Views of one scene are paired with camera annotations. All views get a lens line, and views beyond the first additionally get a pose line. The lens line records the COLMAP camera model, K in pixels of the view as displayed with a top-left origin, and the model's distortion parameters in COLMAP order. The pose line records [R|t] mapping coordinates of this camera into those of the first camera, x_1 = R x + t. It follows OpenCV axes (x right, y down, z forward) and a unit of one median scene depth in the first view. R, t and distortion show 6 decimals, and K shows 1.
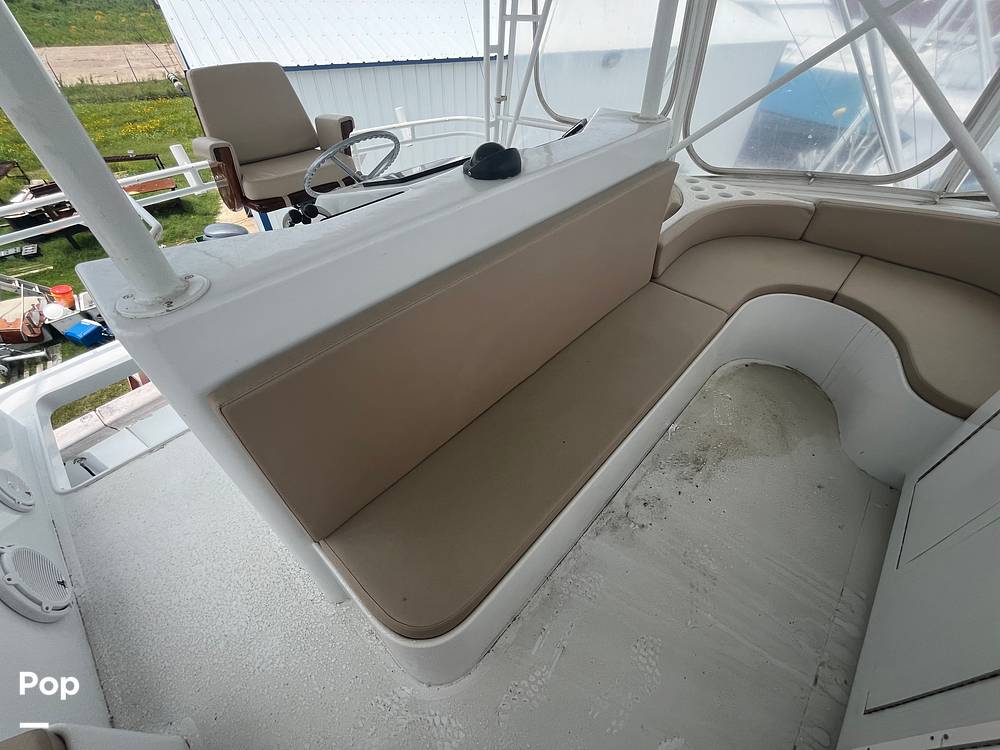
lens RADIAL K [[406.1, 0, 497.4], [0, 406.1, 375.2], [0, 0, 1]] dist [-0.001349, -0.000609]
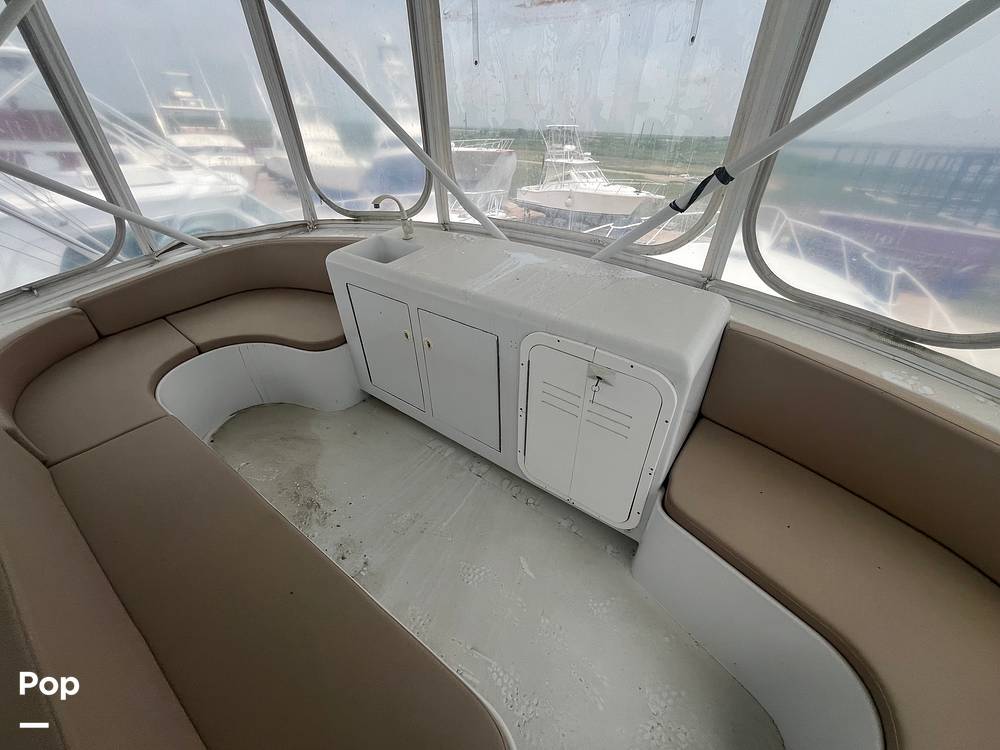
lens RADIAL K [[406.1, 0, 496.6], [0, 406.1, 376.2], [0, 0, 1]] dist [-0.001349, -0.000609]
pose [[-0.119555, -0.556853, 0.821962, -0.207977], [0.684150, 0.553750, 0.474658, -0.119598], [-0.719476, 0.619093, 0.314767, 0.114519]]
